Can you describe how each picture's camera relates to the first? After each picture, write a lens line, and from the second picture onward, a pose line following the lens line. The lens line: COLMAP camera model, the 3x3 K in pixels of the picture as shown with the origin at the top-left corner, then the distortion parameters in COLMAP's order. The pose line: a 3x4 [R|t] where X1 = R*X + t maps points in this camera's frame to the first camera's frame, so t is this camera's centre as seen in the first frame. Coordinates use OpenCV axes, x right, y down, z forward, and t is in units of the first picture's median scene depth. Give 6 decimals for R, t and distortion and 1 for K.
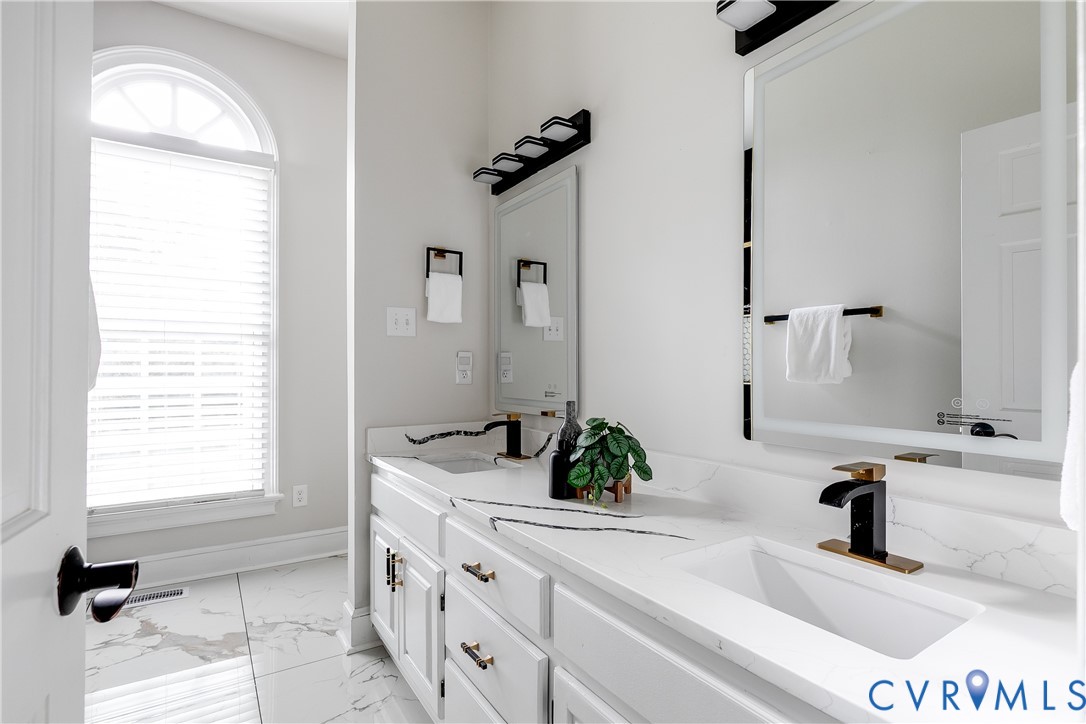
lens RADIAL K [[527.2, 0, 539.0], [0, 527.2, 366.5], [0, 0, 1]] dist [-0.004260, -0.002000]
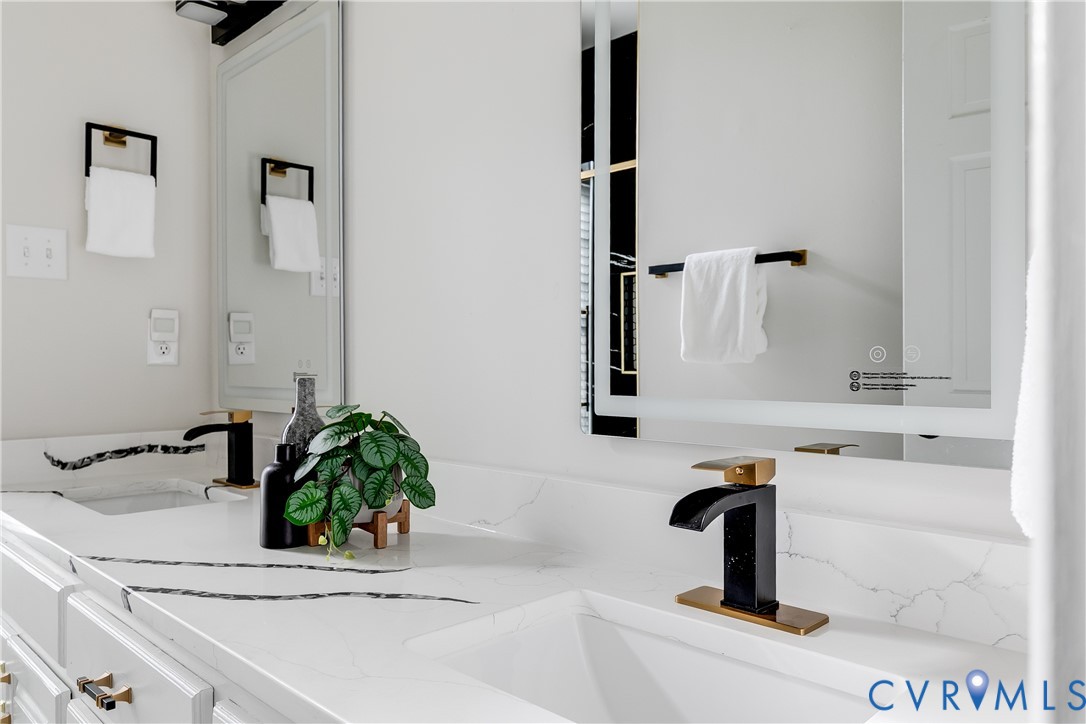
lens RADIAL K [[770.9, 0, 544.9], [0, 770.9, 360.8], [0, 0, 1]] dist [-0.009553, 0.004539]
pose [[0.974947, 0.001921, 0.222427, 0.132034], [-0.001250, 0.999994, -0.003158, 0.050831], [-0.222432, 0.002801, 0.974944, 0.125107]]
